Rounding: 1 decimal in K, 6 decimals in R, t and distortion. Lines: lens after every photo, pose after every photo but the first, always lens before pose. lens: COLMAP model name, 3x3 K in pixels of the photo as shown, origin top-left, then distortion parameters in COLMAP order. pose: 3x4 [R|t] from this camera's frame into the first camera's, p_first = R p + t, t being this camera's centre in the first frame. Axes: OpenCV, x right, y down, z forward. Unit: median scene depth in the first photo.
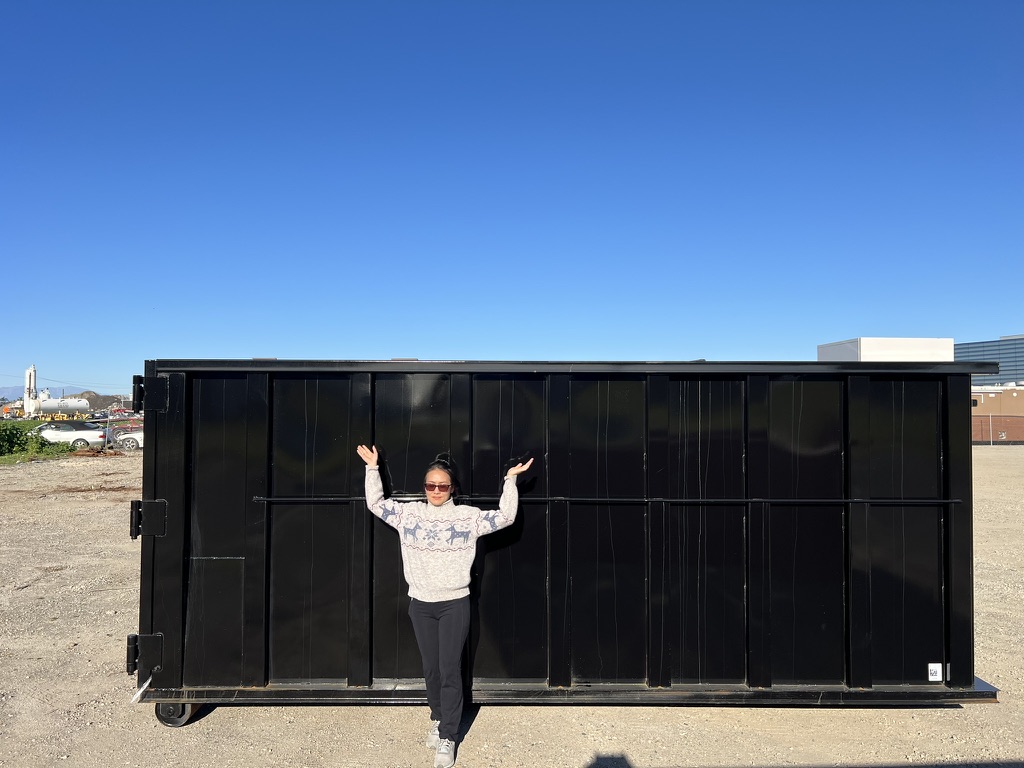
lens RADIAL K [[788.3, 0, 504.7], [0, 788.3, 380.5], [0, 0, 1]] dist [0.053436, -0.064196]
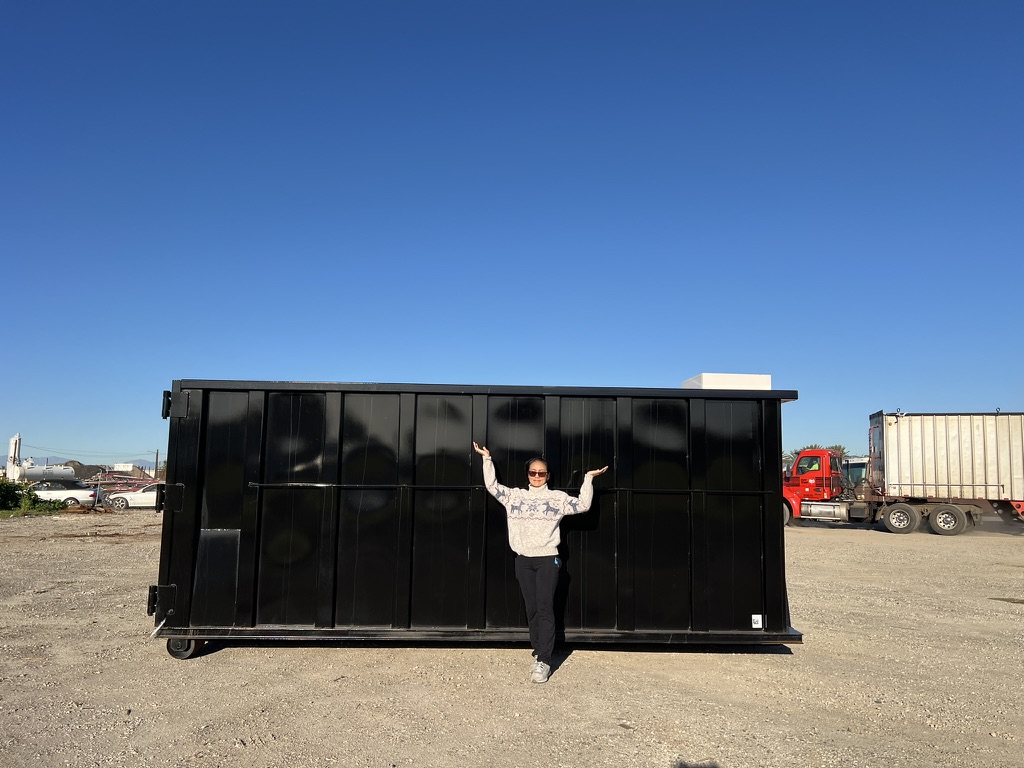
lens RADIAL K [[788.3, 0, 504.7], [0, 788.3, 380.5], [0, 0, 1]] dist [0.053436, -0.064196]
pose [[0.999814, 0.015794, 0.011070, 0.095548], [-0.014683, 0.995450, -0.094151, 0.095182], [-0.012507, 0.093971, 0.995496, -0.351930]]
